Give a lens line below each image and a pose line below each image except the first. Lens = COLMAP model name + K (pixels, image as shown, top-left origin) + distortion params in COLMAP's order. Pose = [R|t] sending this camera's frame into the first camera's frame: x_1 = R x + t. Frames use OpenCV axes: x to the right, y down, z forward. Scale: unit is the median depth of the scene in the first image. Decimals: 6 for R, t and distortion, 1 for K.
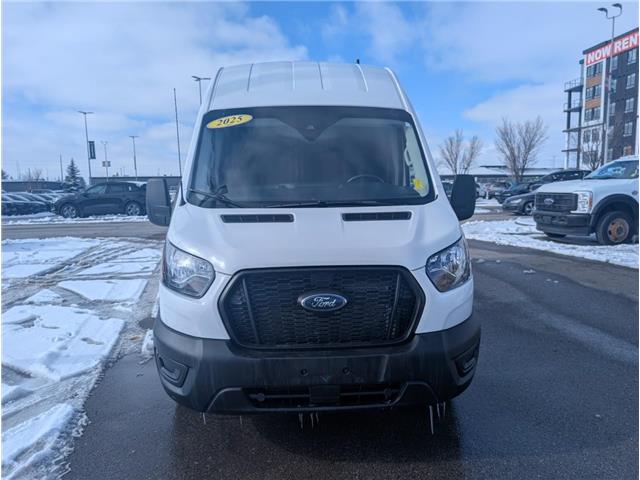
lens RADIAL K [[464.7, 0, 311.2], [0, 464.7, 241.1], [0, 0, 1]] dist [0.001935, -0.000478]
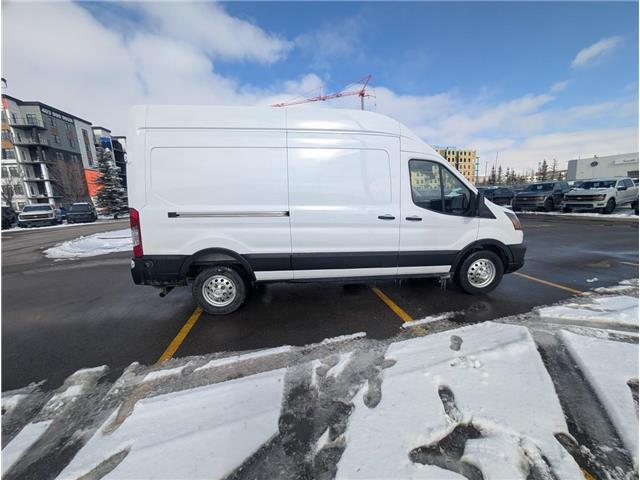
lens RADIAL K [[245.4, 0, 319.6], [0, 245.4, 236.1], [0, 0, 1]] dist [0.001201, 0.000118]
pose [[-0.058080, -0.132321, 0.989504, -1.199636], [0.160102, 0.977113, 0.140061, -0.186623], [-0.985390, 0.166556, -0.035566, 1.579913]]
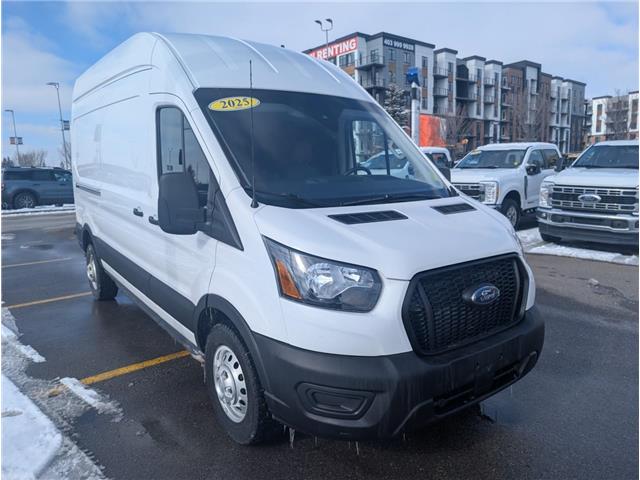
lens RADIAL K [[470.7, 0, 320.0], [0, 470.7, 240.0], [0, 0, 1]] dist [0.008655, 0.001400]
pose [[0.831885, -0.079846, 0.549174, -0.534279], [0.069345, 0.996795, 0.039883, -0.036714], [-0.550598, 0.004904, 0.834756, 0.208133]]
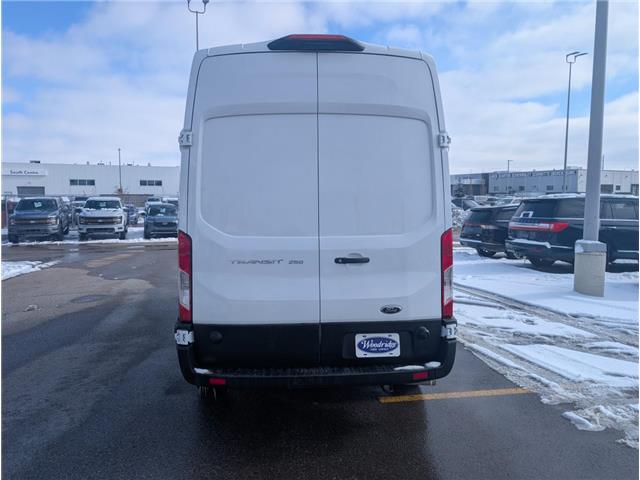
lens RADIAL K [[462.1, 0, 318.7], [0, 462.1, 233.6], [0, 0, 1]] dist [0.019517, 0.001517]
pose [[-0.997834, 0.023011, -0.061622, 0.025806], [0.011327, 0.982931, 0.183627, -0.426801], [0.064796, 0.182532, -0.981063, 3.064124]]
